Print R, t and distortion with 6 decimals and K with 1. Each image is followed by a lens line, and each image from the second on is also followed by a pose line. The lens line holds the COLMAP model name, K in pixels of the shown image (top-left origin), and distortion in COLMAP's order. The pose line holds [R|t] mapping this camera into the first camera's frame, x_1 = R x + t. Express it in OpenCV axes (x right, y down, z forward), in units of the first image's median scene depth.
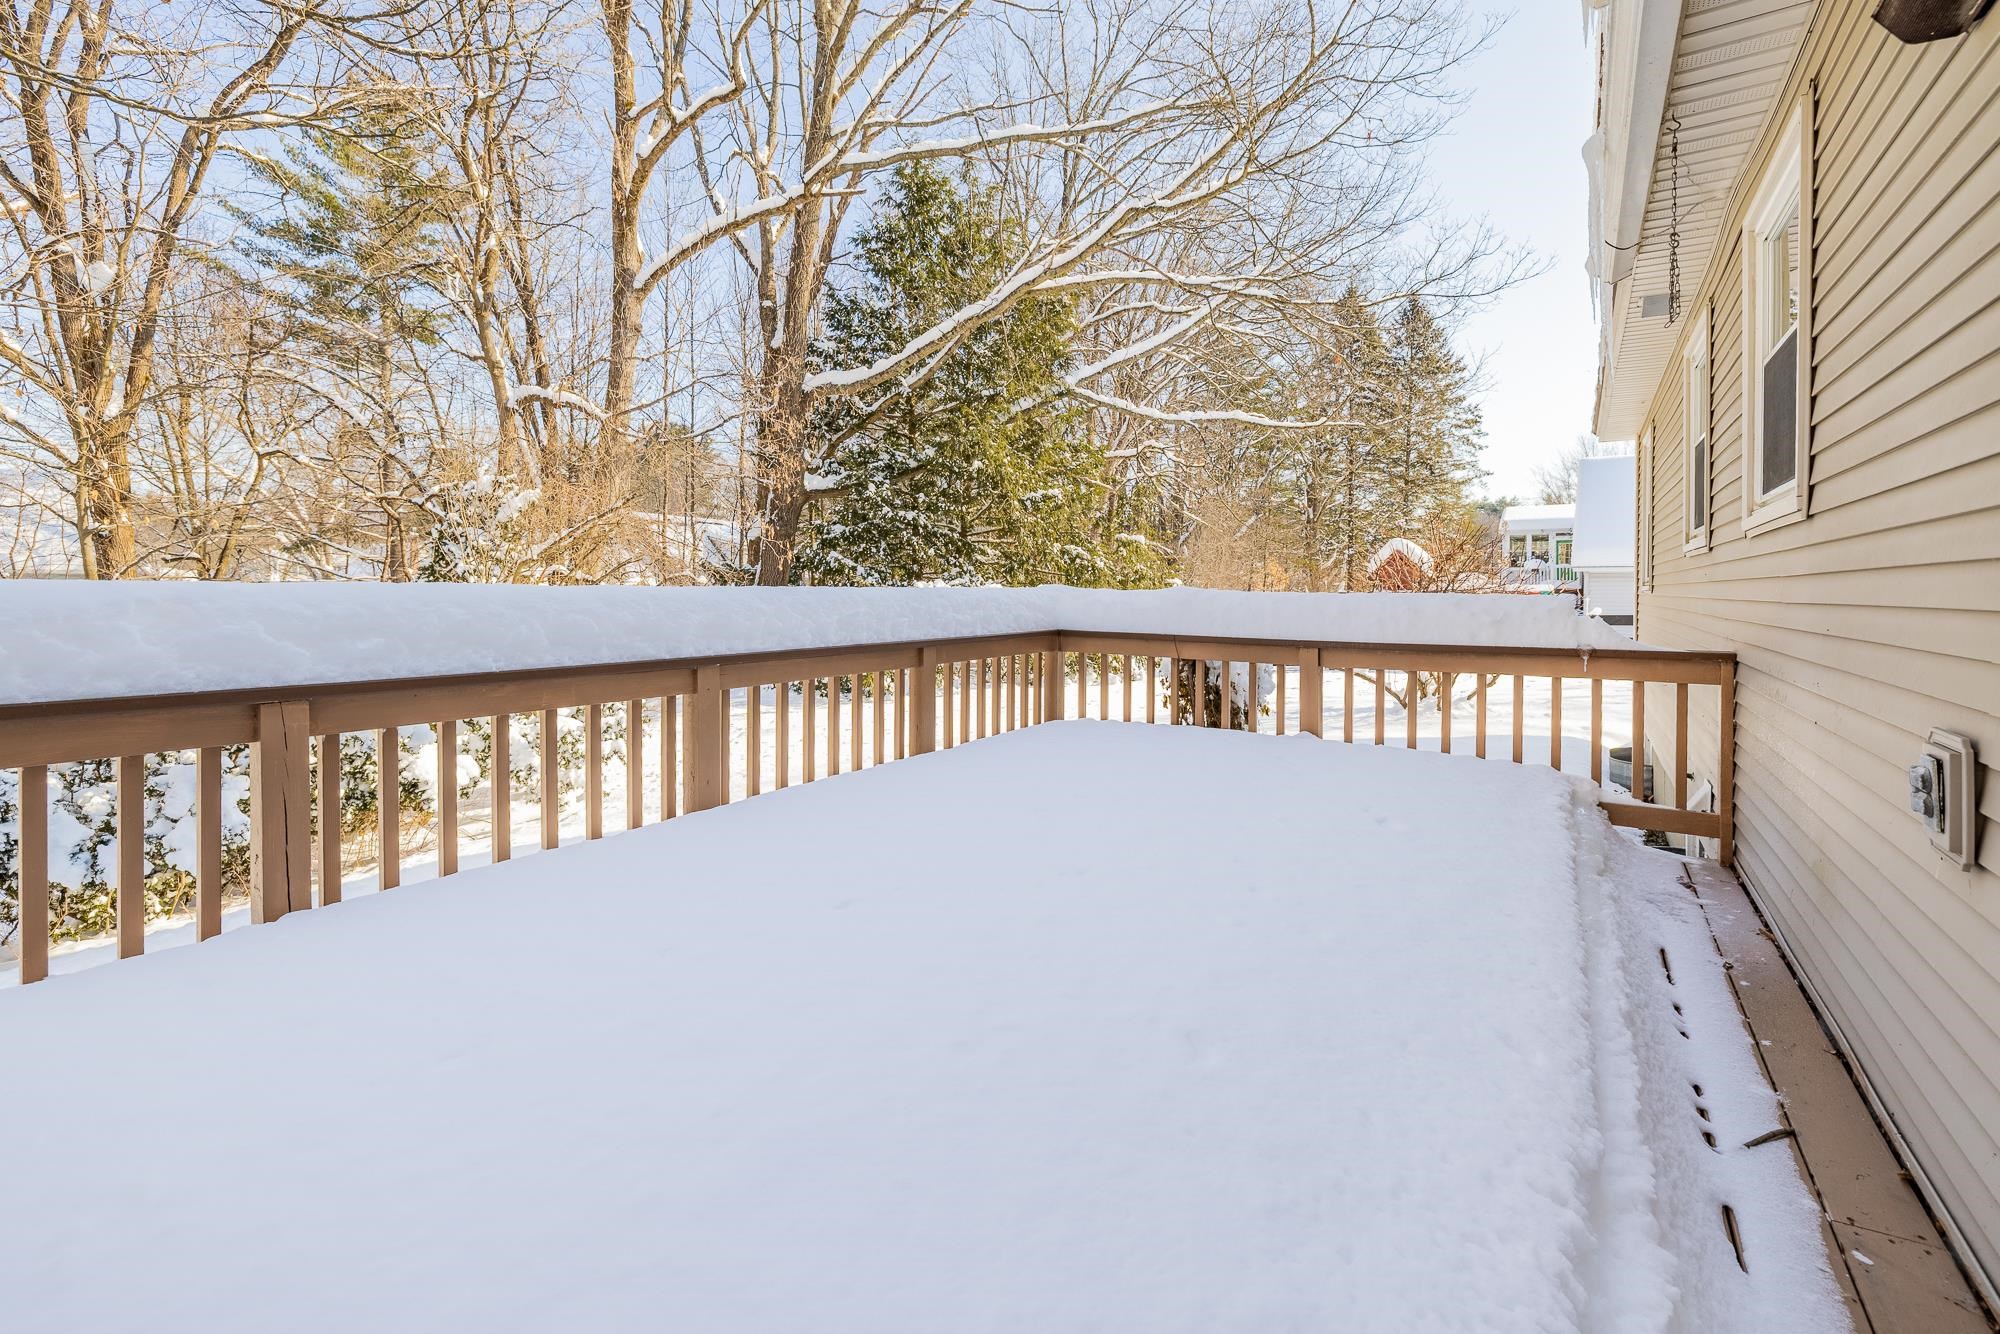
lens RADIAL K [[868.9, 0, 982.6], [0, 868.9, 602.3], [0, 0, 1]] dist [-0.002441, 0.000191]
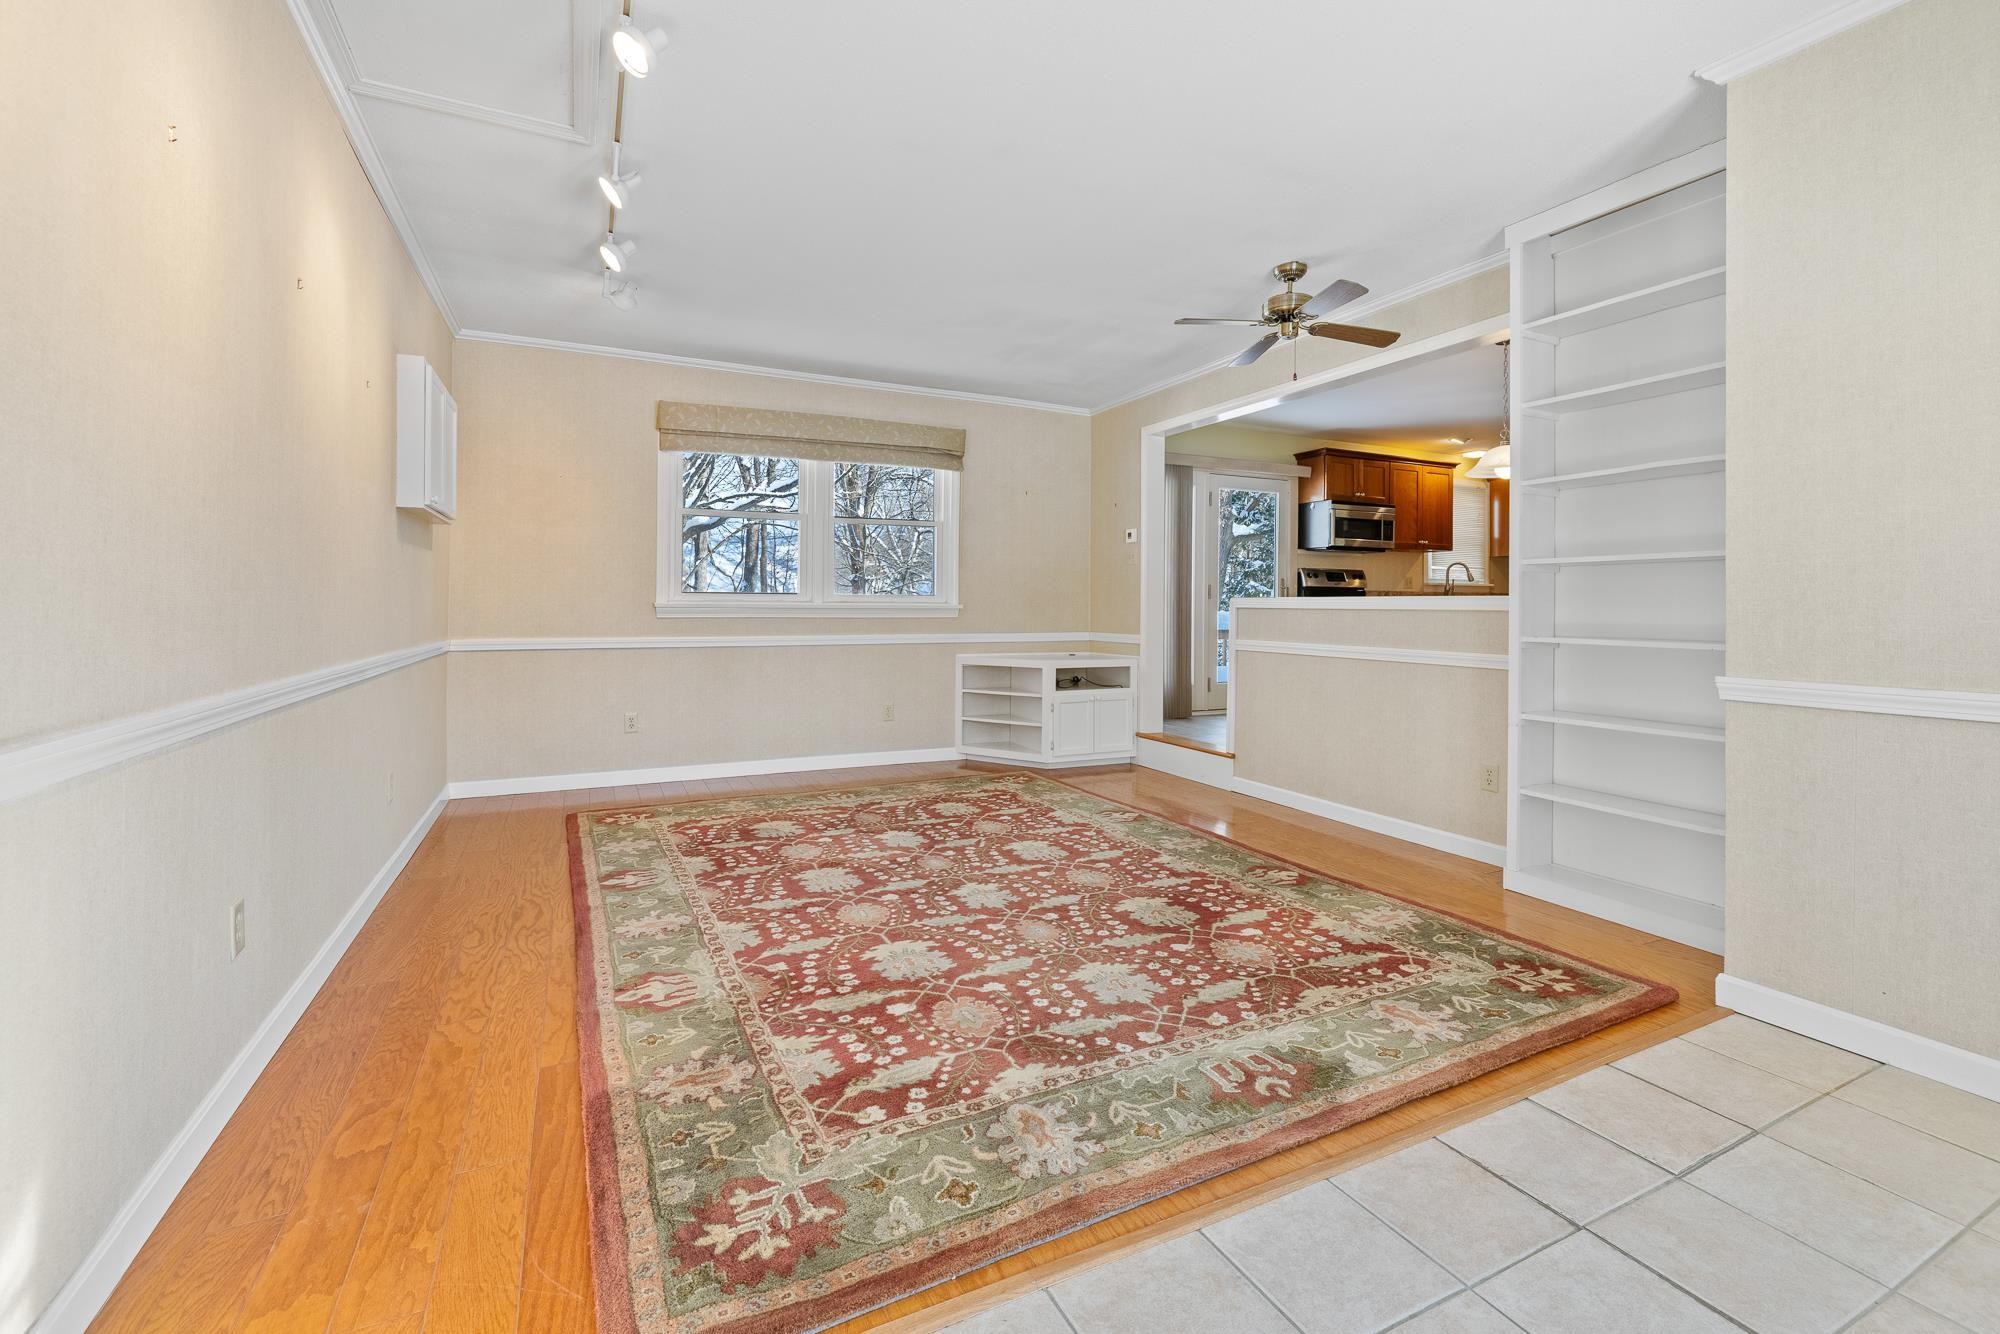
lens RADIAL K [[868.9, 0, 1011.7], [0, 868.9, 600.6], [0, 0, 1]] dist [-0.002441, 0.000191]
pose [[0.870702, -0.006780, -0.491764, 0.182908], [-0.002195, 0.999841, -0.017672, -0.001531], [0.491806, 0.016466, 0.870549, -0.408349]]
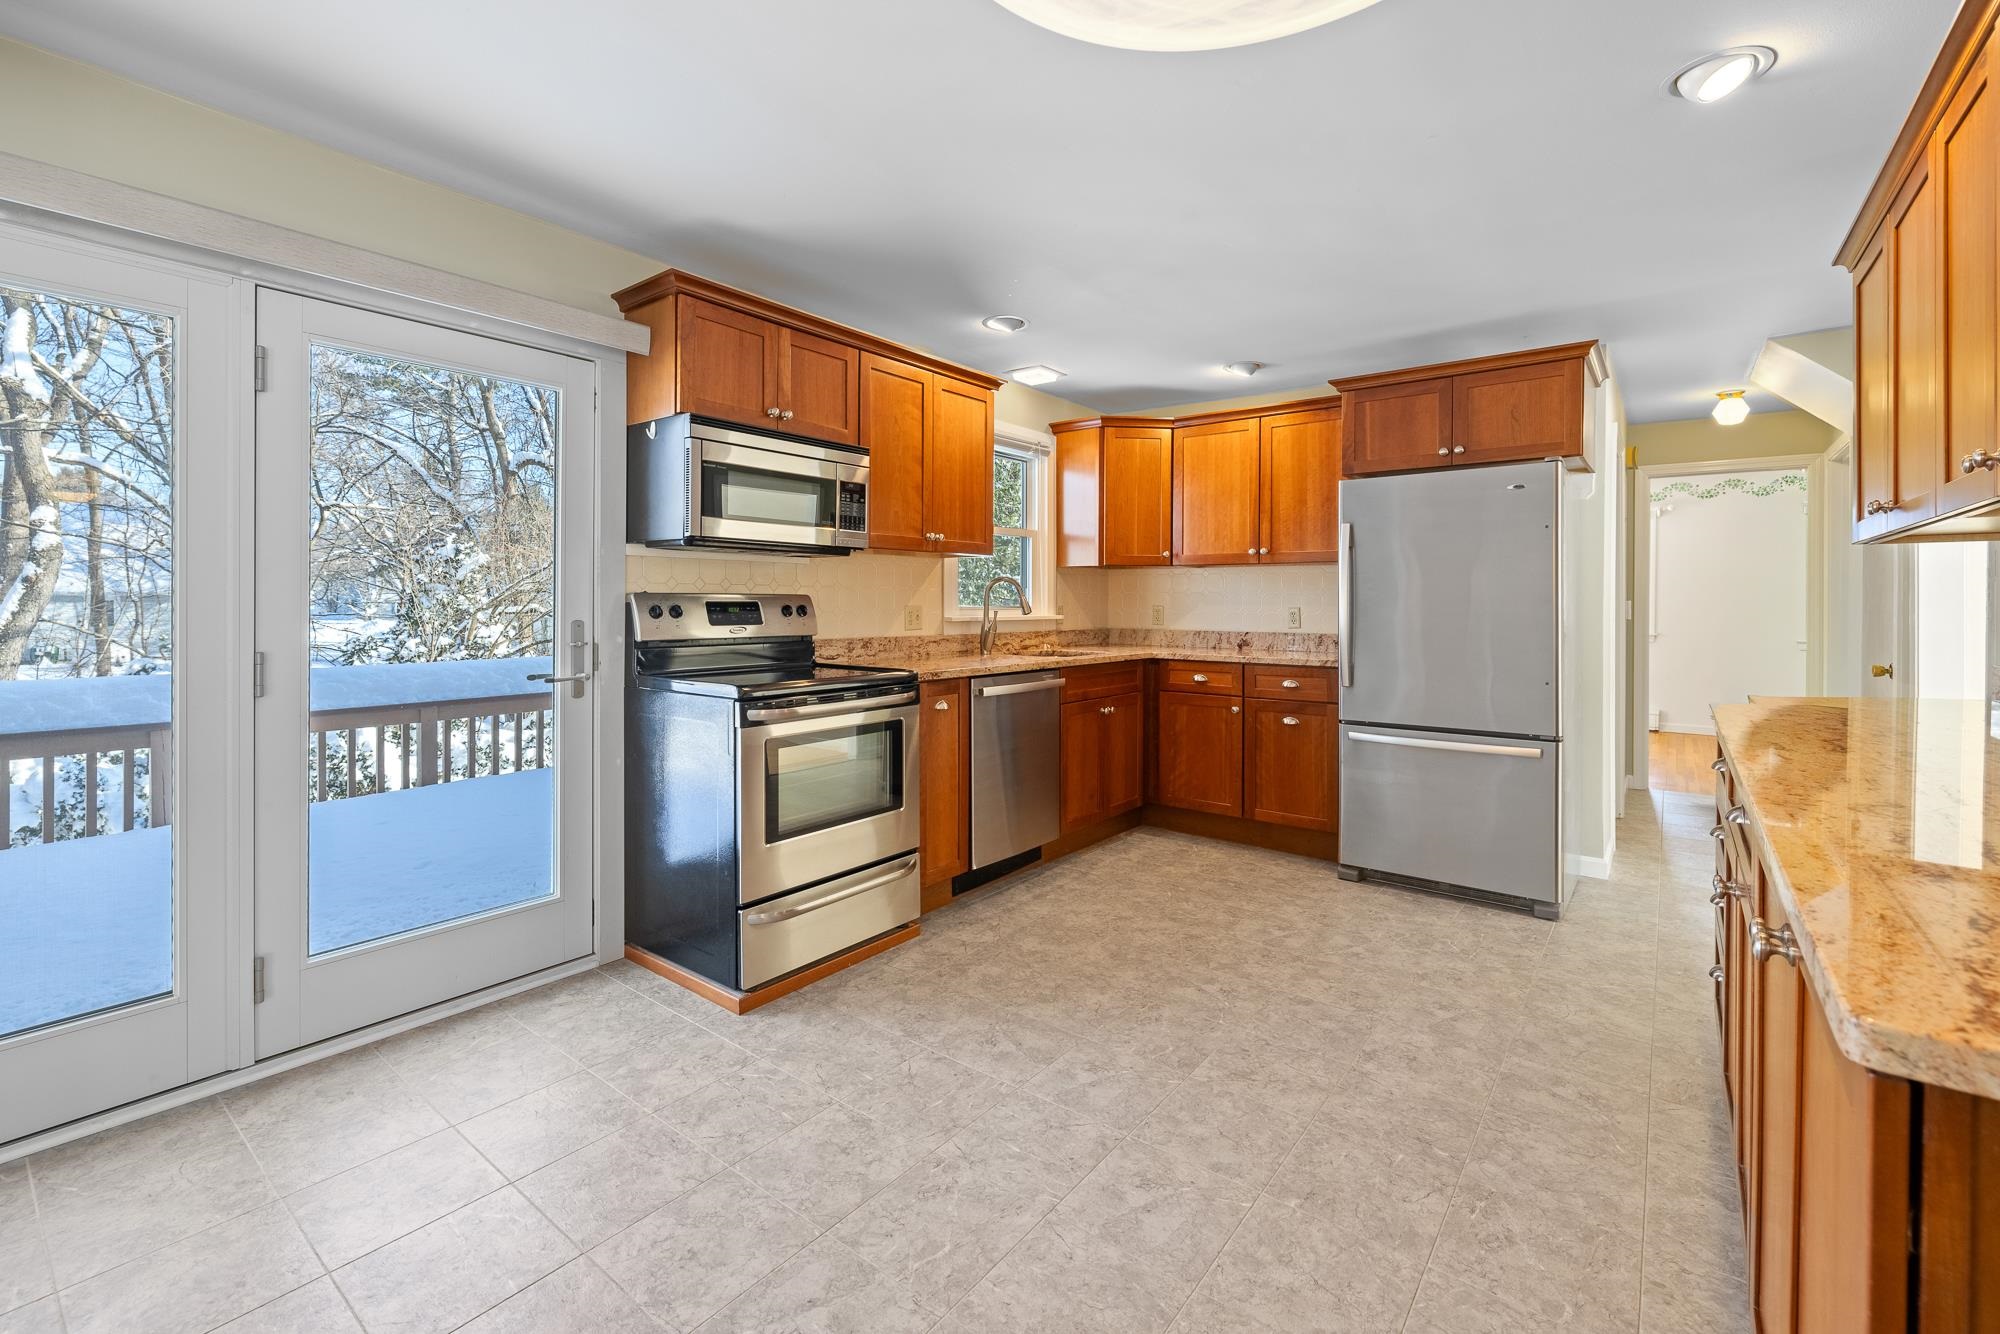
lens RADIAL K [[868.9, 0, 972.3], [0, 868.9, 605.5], [0, 0, 1]] dist [-0.002441, 0.000191]
pose [[0.996259, -0.001230, -0.086409, 0.175039], [0.000380, 0.999951, -0.009850, -0.021180], [0.086417, 0.009781, 0.996211, -0.126680]]
